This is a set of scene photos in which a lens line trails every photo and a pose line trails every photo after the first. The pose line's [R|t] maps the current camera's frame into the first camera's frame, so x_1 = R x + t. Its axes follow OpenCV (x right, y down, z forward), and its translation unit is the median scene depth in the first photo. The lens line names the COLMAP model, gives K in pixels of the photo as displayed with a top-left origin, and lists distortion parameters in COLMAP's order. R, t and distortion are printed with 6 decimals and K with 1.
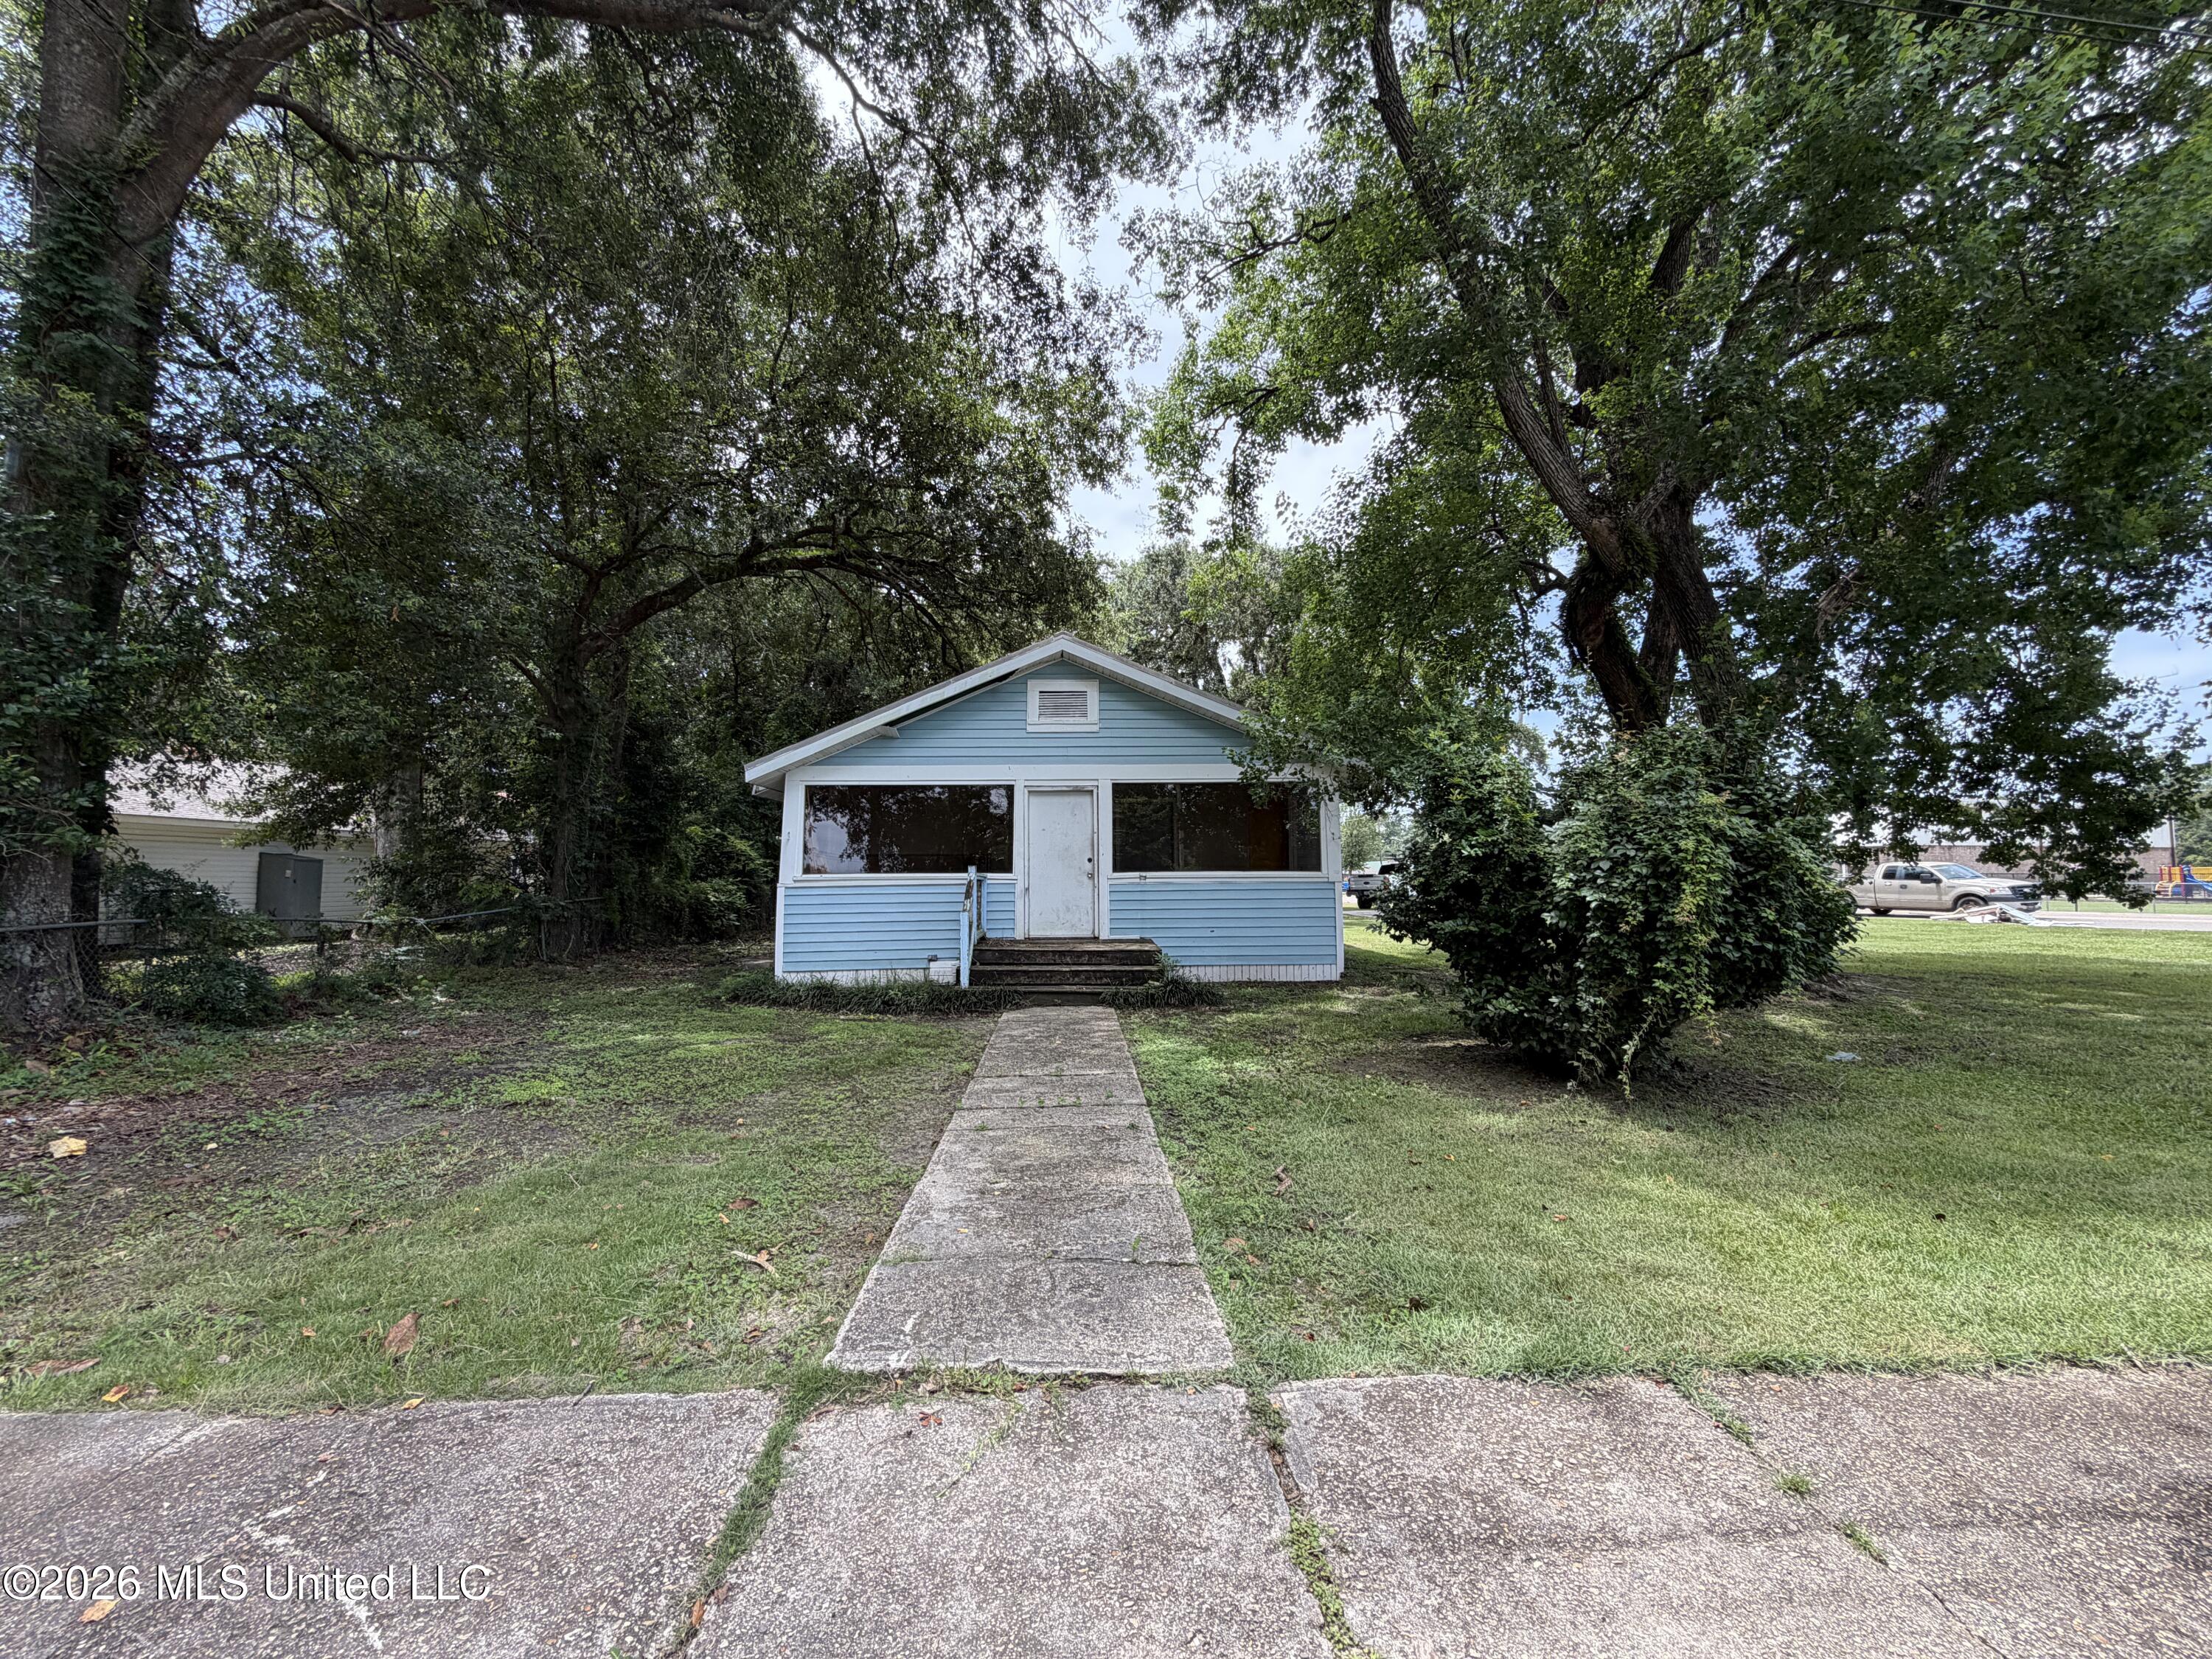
lens RADIAL K [[887.3, 0, 1104.5], [0, 887.3, 819.1], [0, 0, 1]] dist [-0.001552, 0.001332]
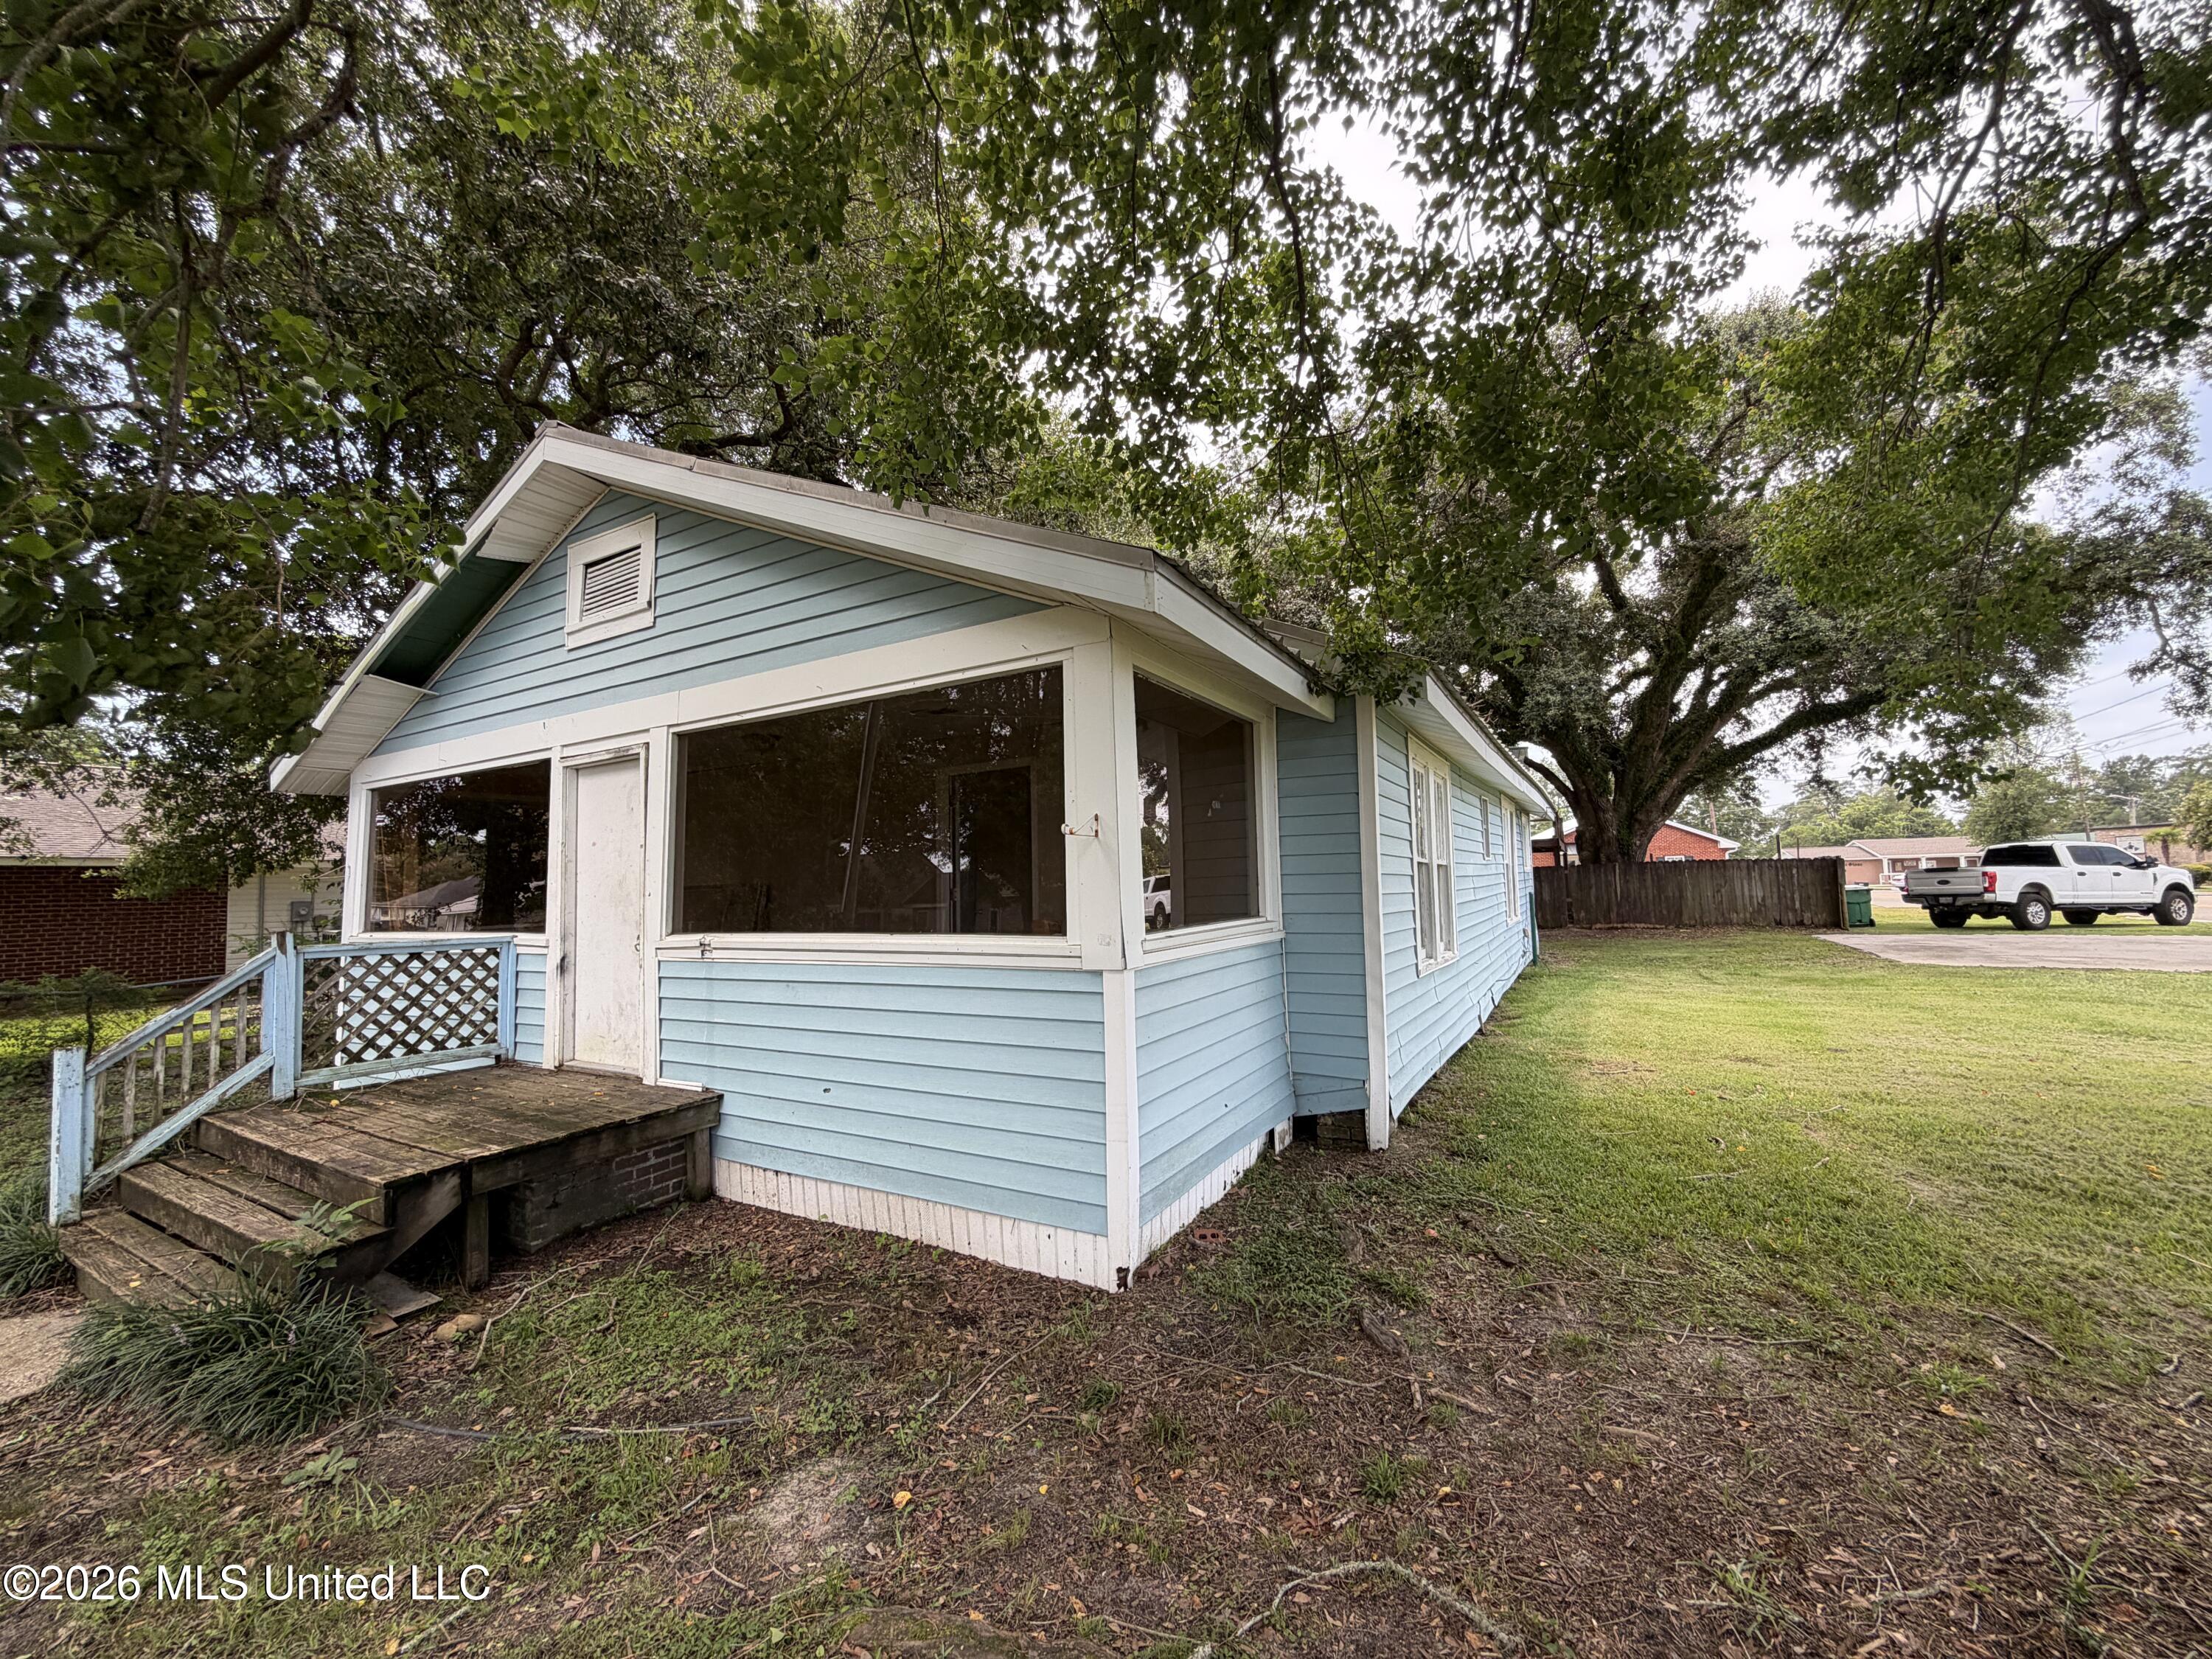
lens RADIAL K [[887.3, 0, 1088.3], [0, 887.3, 821.1], [0, 0, 1]] dist [-0.001552, 0.001332]
pose [[0.847265, -0.056089, -0.528201, 0.461729], [0.059854, 0.998157, -0.009983, 0.022783], [0.527787, -0.023157, 0.849061, 0.800803]]
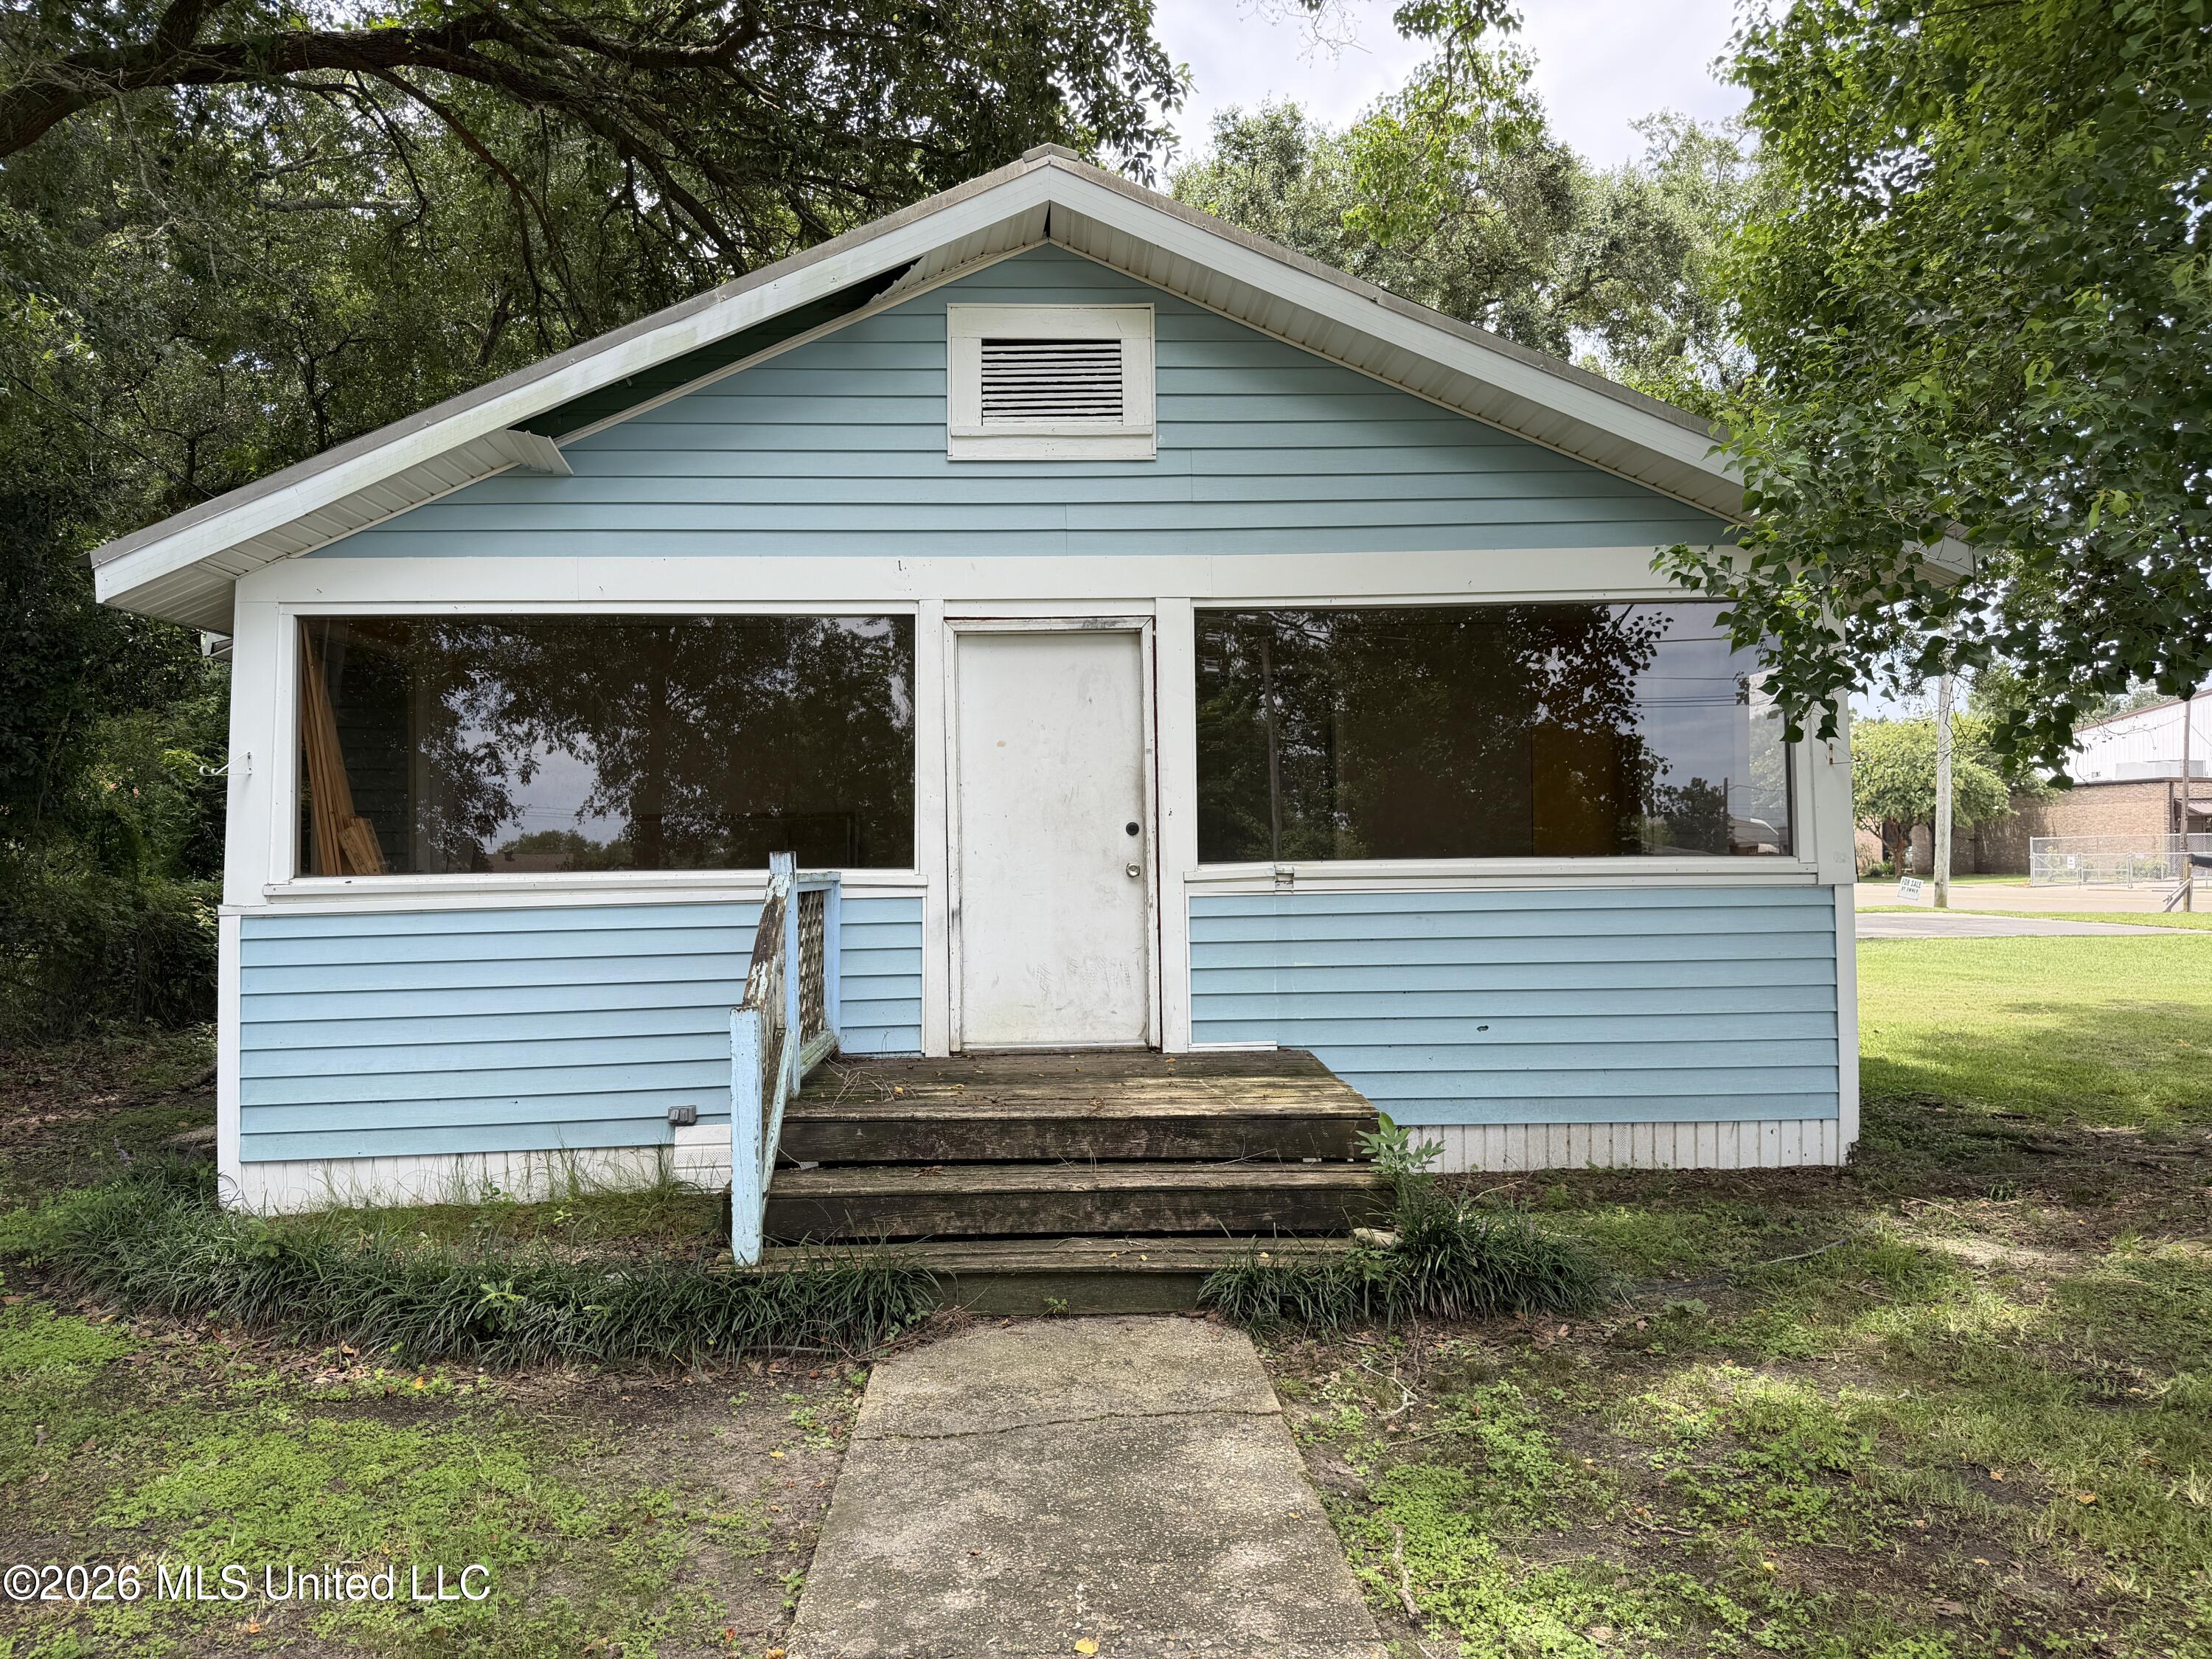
lens RADIAL K [[1554.5, 0, 1111.9], [0, 1554.5, 831.6], [0, 0, 1]] dist [0.047914, -0.021603]
pose [[0.999906, -0.008050, 0.011111, -0.034705], [0.007384, 0.998246, 0.058747, 0.012148], [-0.011564, -0.058659, 0.998211, 0.423530]]
